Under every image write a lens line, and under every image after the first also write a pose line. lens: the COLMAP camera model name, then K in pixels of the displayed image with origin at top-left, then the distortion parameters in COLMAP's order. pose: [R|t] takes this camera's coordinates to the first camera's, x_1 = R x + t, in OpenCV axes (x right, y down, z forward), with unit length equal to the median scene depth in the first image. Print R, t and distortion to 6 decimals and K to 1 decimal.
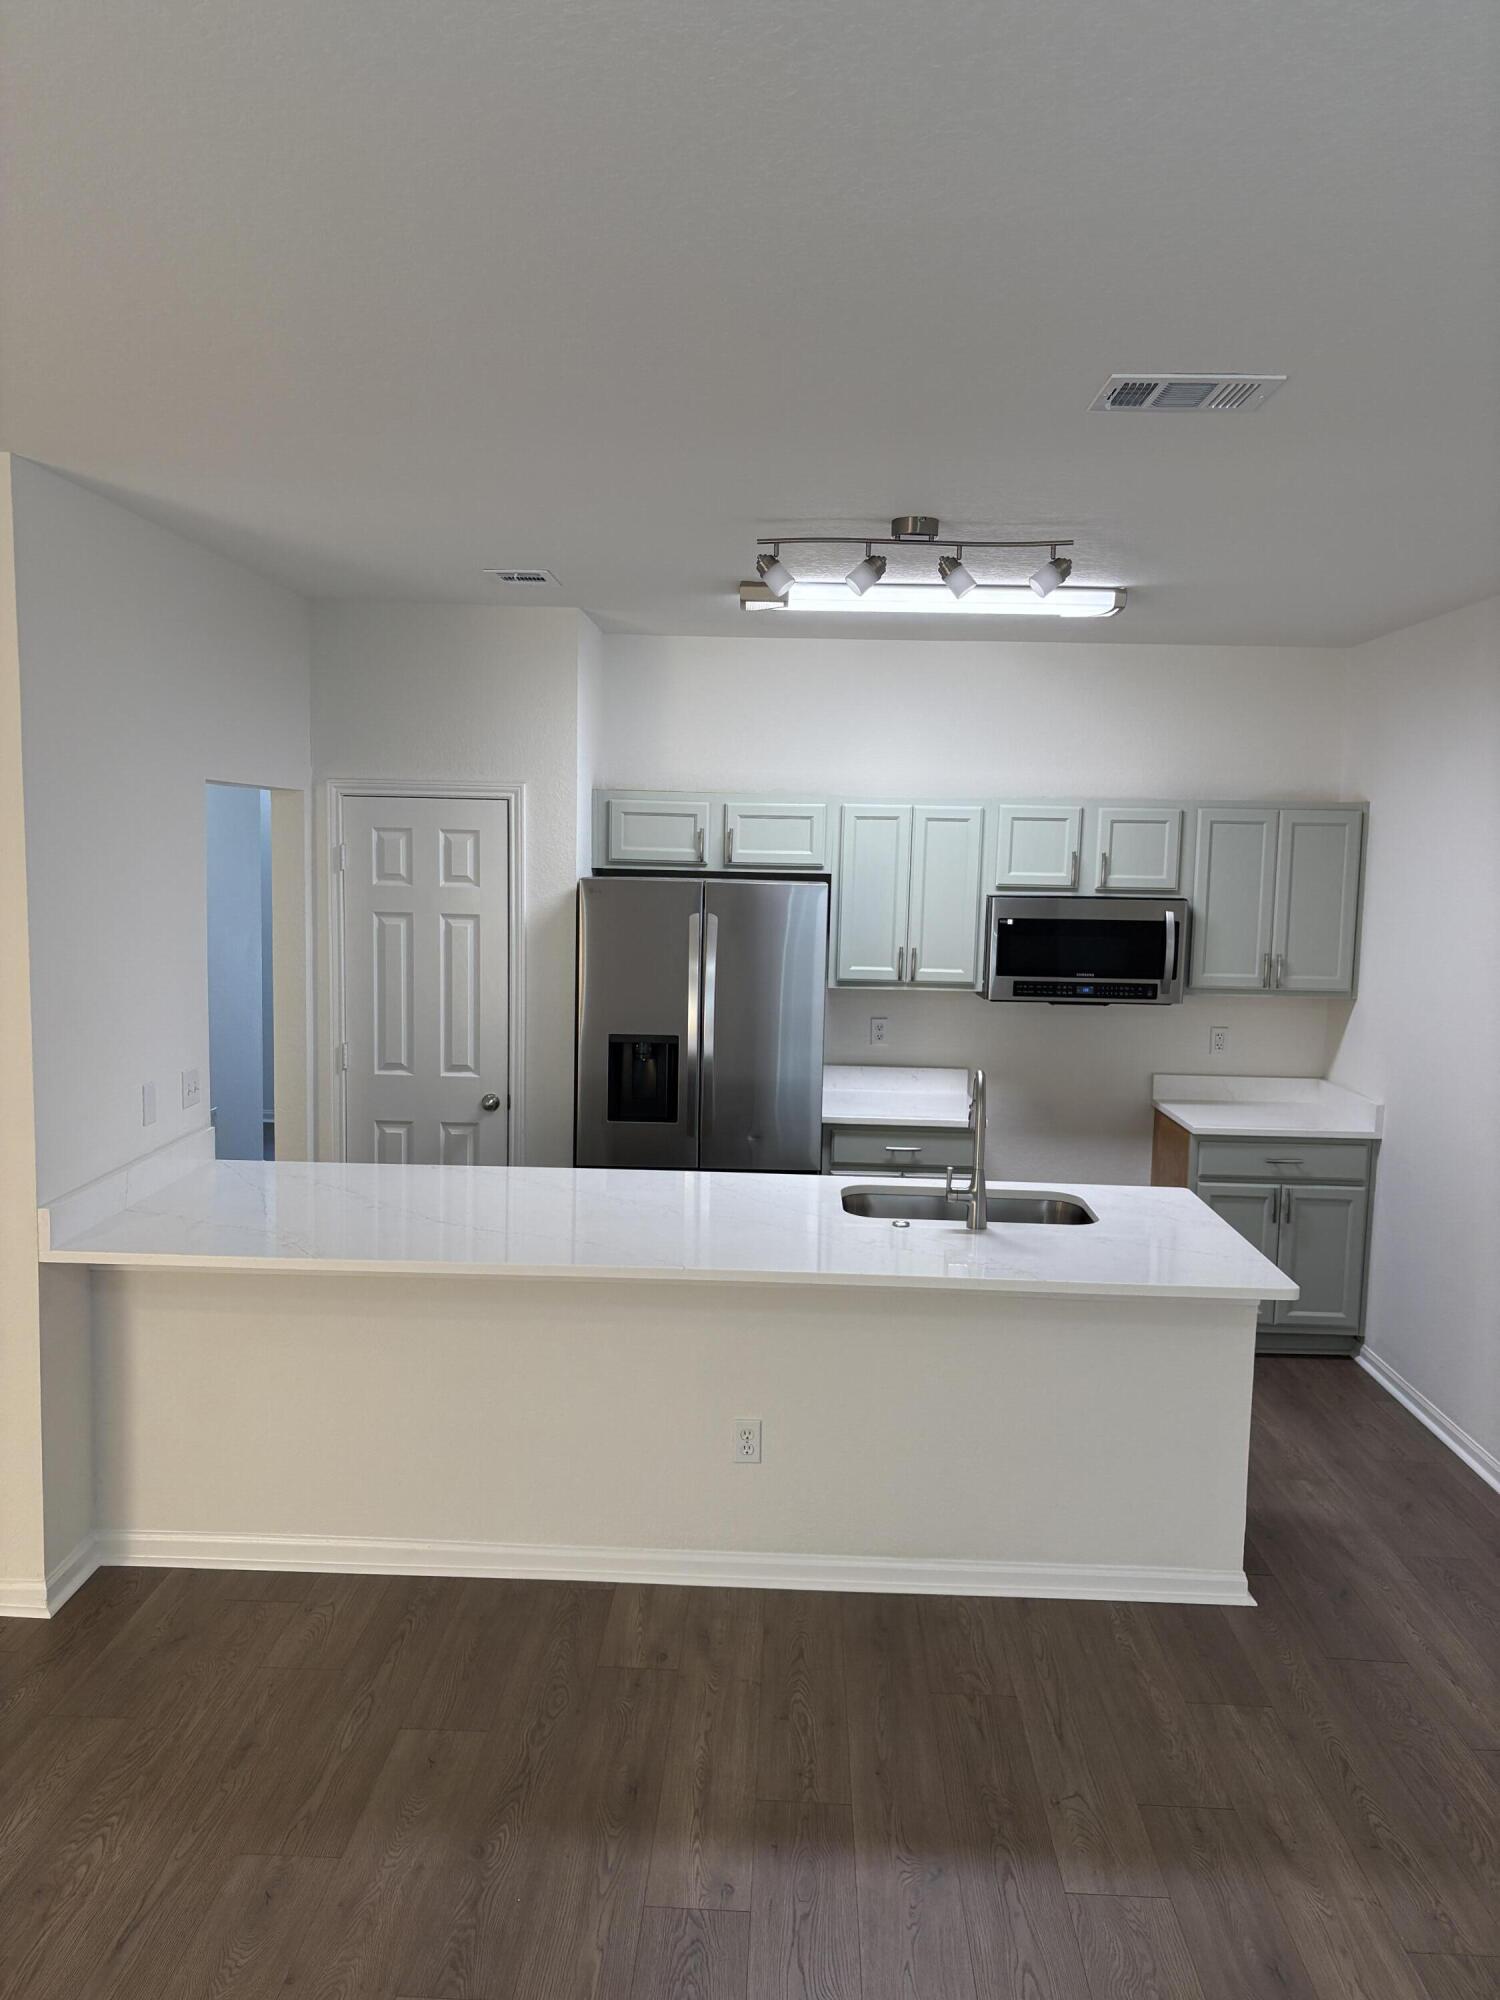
lens RADIAL K [[1495.9, 0, 744.2], [0, 1495.9, 1027.4], [0, 0, 1]] dist [0.028899, -0.008650]
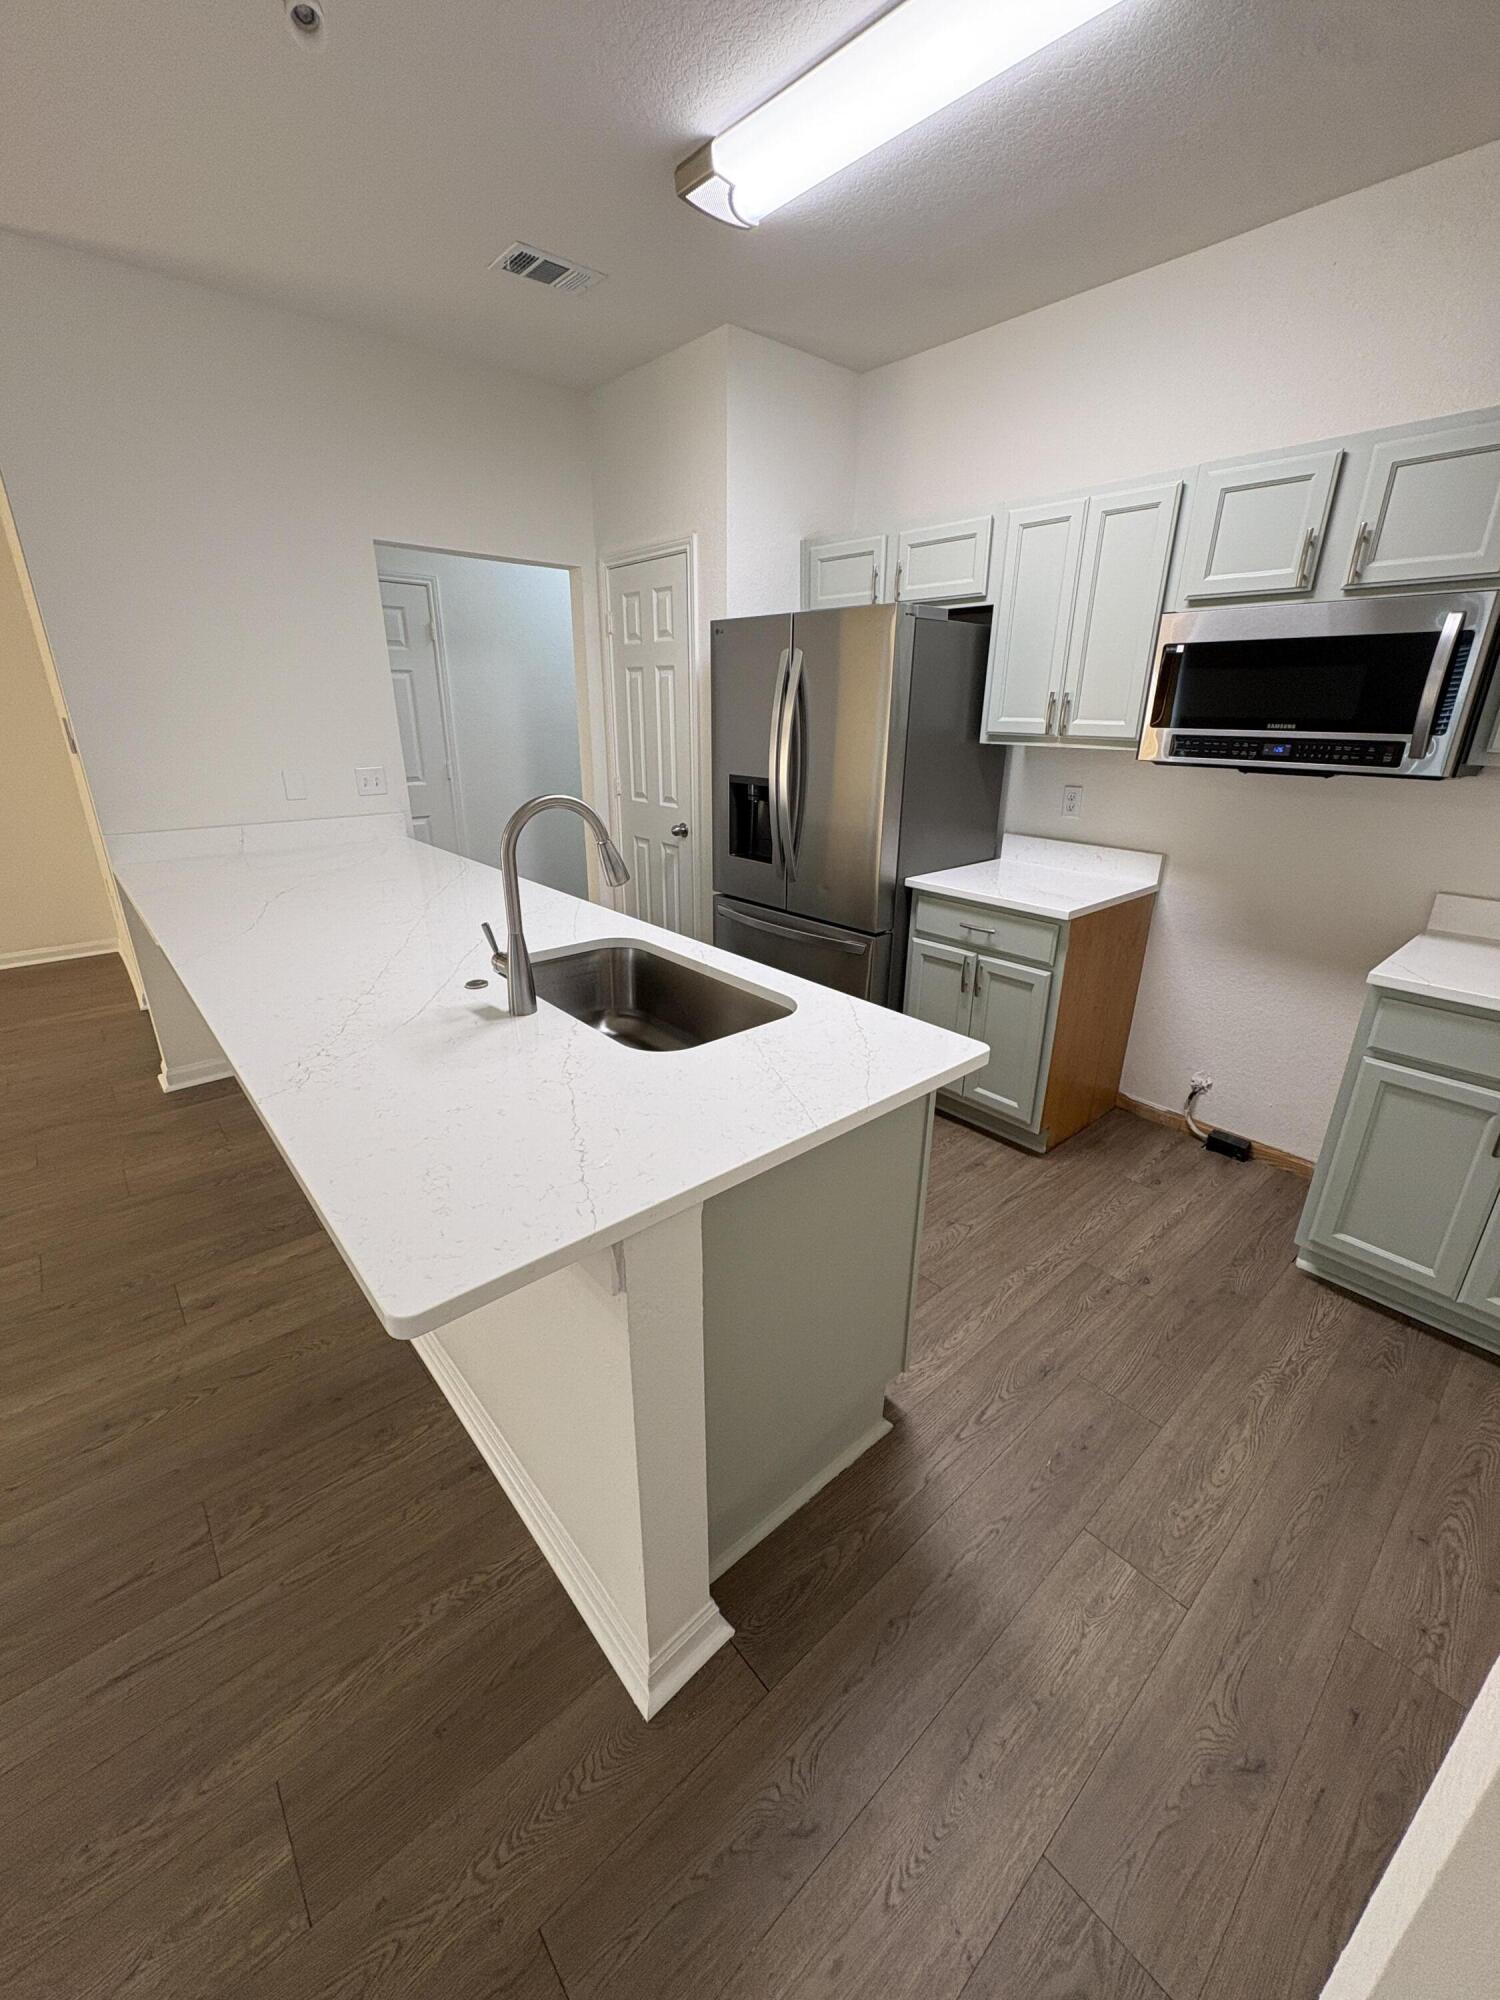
lens RADIAL K [[795.0, 0, 753.3], [0, 795.0, 1002.5], [0, 0, 1]] dist [-0.000612, -0.000338]
pose [[0.682620, 0.243296, -0.689085, 0.351873], [-0.085823, 0.963117, 0.255031, 0.015027], [0.725717, -0.114950, 0.678323, 0.576967]]
